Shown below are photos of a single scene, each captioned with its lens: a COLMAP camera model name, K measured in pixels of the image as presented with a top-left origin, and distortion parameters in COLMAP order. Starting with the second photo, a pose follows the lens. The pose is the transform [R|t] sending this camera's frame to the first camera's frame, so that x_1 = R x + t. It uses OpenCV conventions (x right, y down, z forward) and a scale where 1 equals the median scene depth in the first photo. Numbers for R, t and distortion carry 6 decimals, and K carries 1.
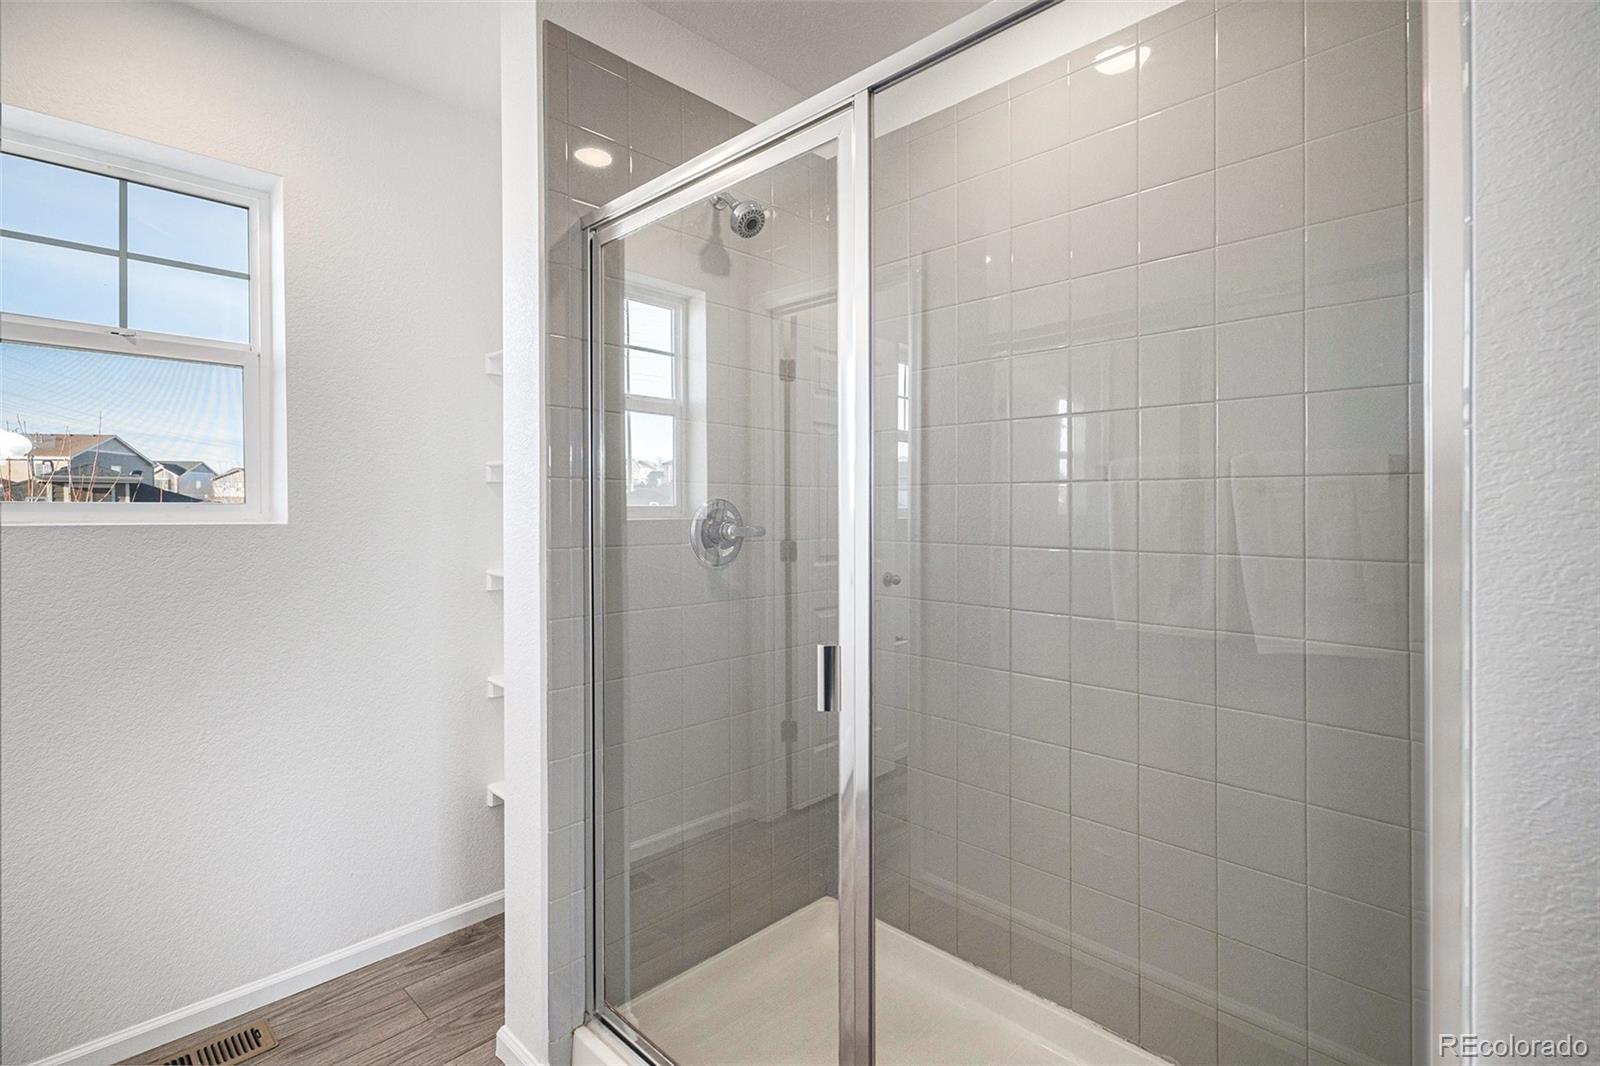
lens RADIAL K [[753.0, 0, 799.9], [0, 753.0, 518.6], [0, 0, 1]] dist [0.002001, 0.001087]
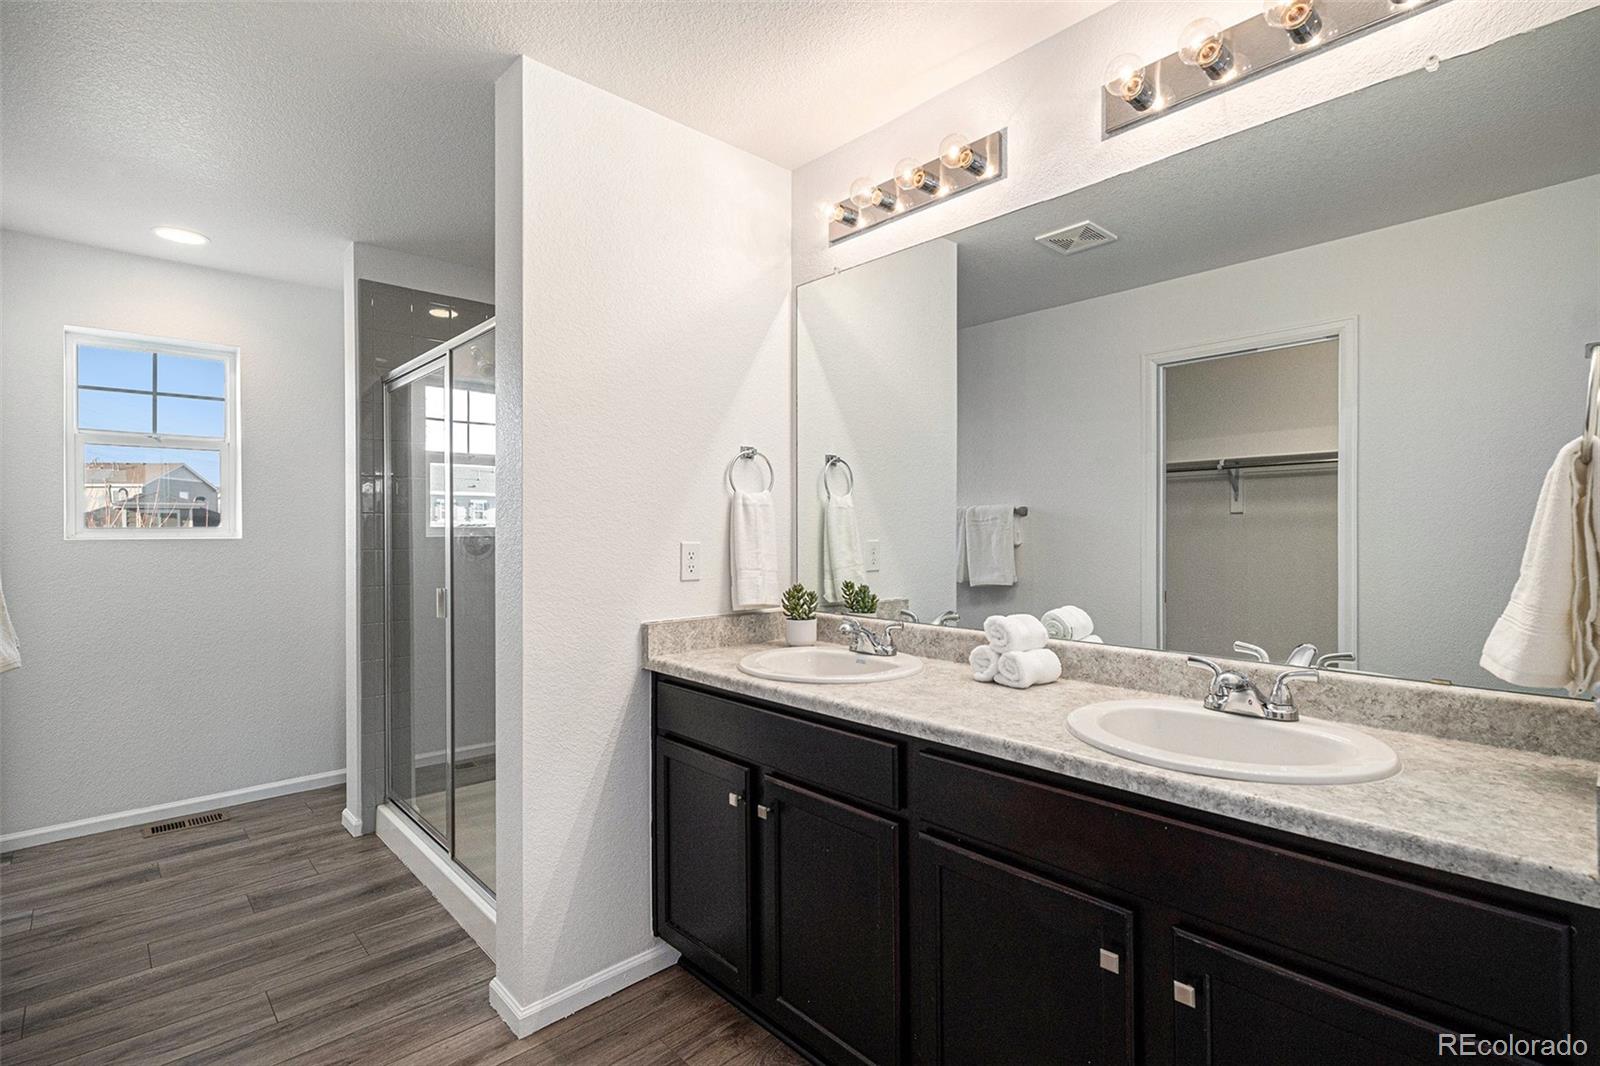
lens RADIAL K [[753.0, 0, 805.6], [0, 753.0, 524.1], [0, 0, 1]] dist [0.002001, 0.001087]
pose [[0.998775, -0.007728, -0.048871, 0.083202], [0.006909, 0.999833, -0.016907, 0.001325], [0.048993, 0.016549, 0.998662, -0.080834]]
